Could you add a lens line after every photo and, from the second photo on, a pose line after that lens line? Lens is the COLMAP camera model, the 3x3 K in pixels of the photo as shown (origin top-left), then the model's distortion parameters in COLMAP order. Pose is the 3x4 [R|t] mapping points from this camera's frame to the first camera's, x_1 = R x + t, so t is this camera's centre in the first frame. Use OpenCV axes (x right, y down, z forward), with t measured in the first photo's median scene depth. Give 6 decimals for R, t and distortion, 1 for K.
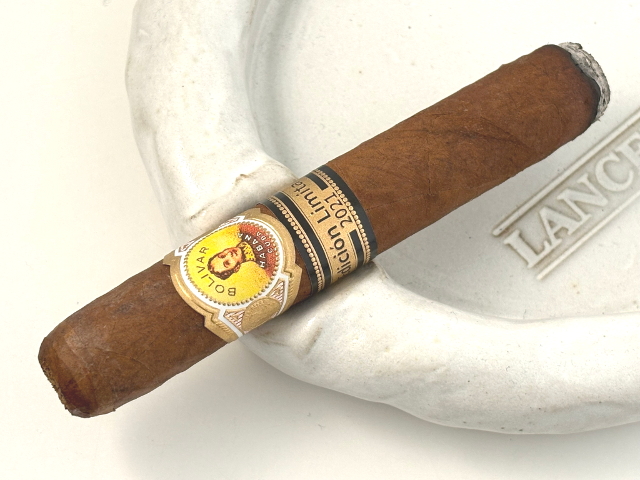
lens RADIAL K [[1603.7, 0, 320.0], [0, 1603.7, 240.0], [0, 0, 1]] dist [0.175442, 0.718207]
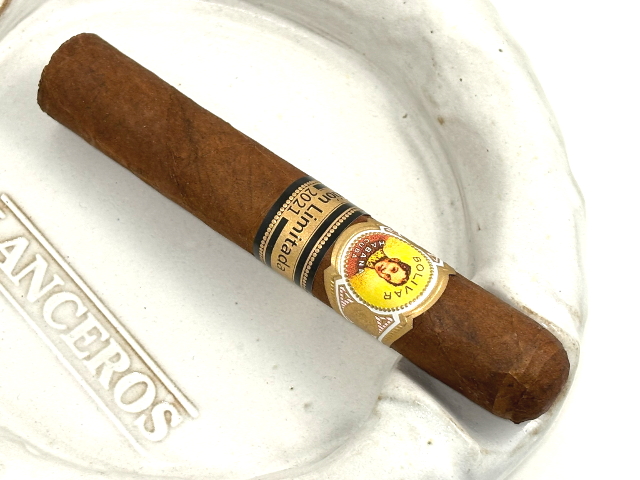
lens RADIAL K [[1603.7, 0, 320.0], [0, 1603.7, 240.0], [0, 0, 1]] dist [0.175442, 0.718207]
pose [[0.004733, 0.889097, -0.457695, 0.602286], [-0.946666, 0.151448, 0.284406, -0.480848], [0.322182, 0.431939, 0.842394, 0.212402]]
